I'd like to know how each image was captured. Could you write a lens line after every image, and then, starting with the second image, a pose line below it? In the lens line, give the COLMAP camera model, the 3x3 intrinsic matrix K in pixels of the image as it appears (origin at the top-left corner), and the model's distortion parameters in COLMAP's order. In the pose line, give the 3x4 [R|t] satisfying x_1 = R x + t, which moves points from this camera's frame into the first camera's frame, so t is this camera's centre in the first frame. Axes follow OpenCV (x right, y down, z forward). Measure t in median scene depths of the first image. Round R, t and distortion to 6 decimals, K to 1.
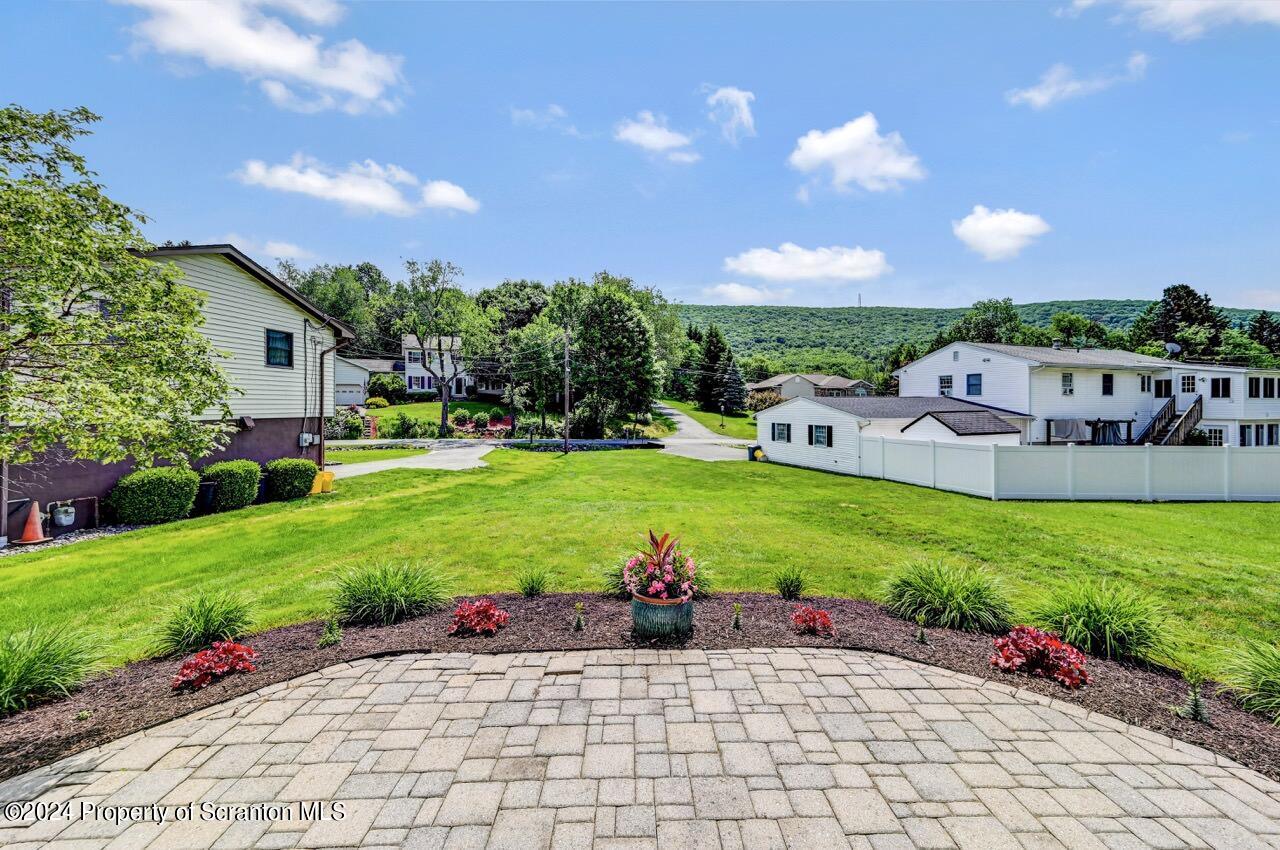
lens RADIAL K [[531.4, 0, 643.3], [0, 531.4, 412.6], [0, 0, 1]] dist [0.002728, 0.000118]
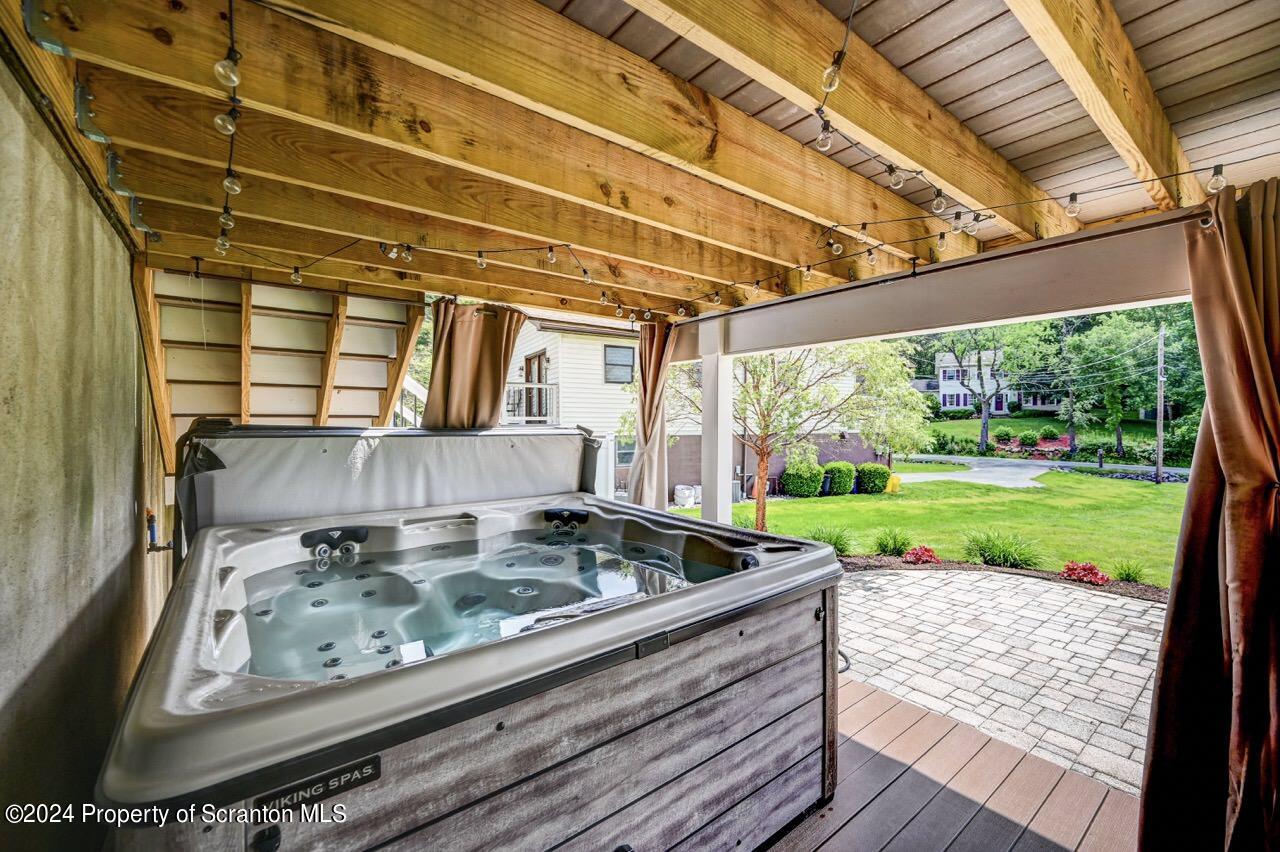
lens RADIAL K [[519.6, 0, 645.4], [0, 519.6, 422.3], [0, 0, 1]] dist [-0.000462, -0.000571]
pose [[0.605107, 0.001173, -0.796143, 0.008519], [-0.012189, 0.999895, -0.007791, 0.000529], [0.796051, 0.014418, 0.605058, -0.076874]]
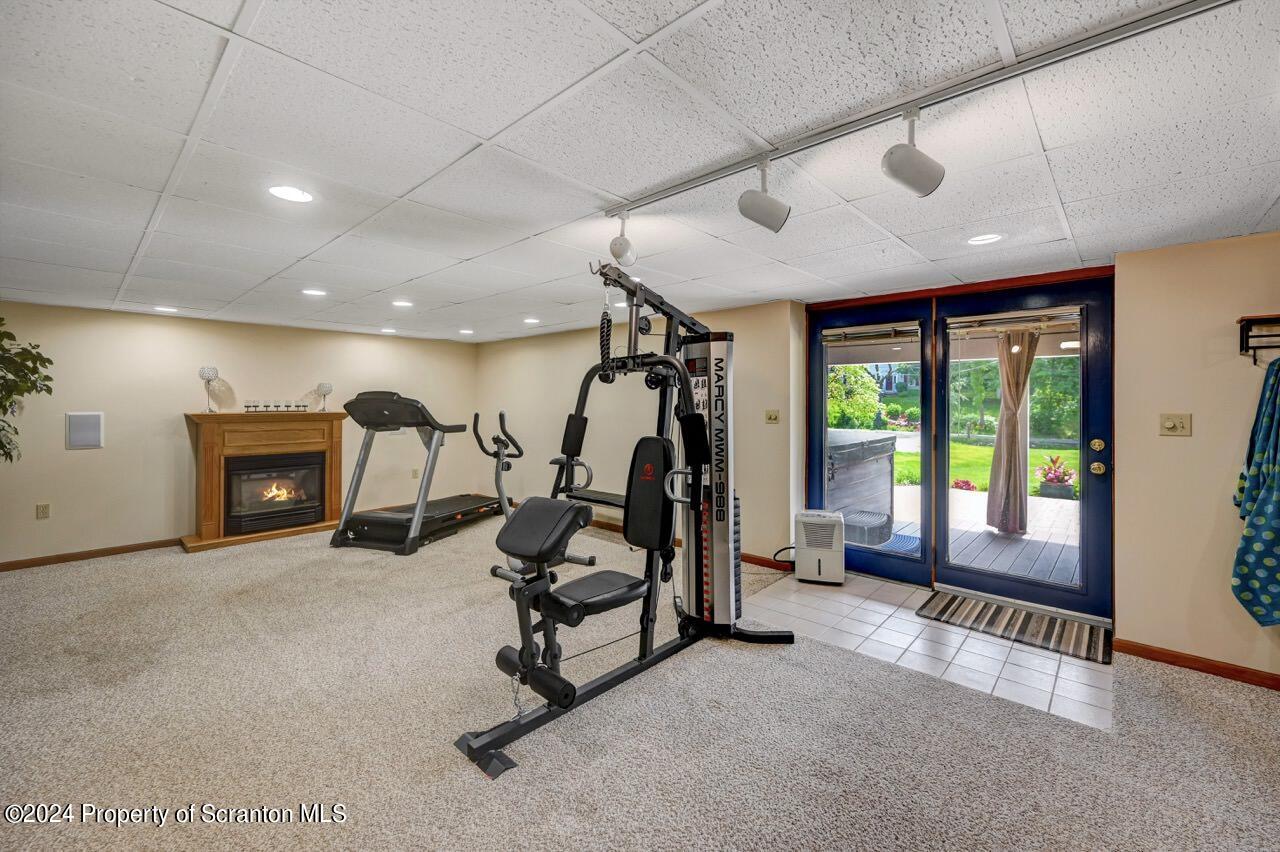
lens RADIAL K [[526.5, 0, 635.4], [0, 526.5, 397.3], [0, 0, 1]] dist [0.000250, -0.000323]
pose [[0.722665, -0.000643, -0.691198, 0.027717], [-0.014608, 0.999762, -0.016203, 0.004831], [0.691044, 0.021806, 0.722483, -0.183004]]
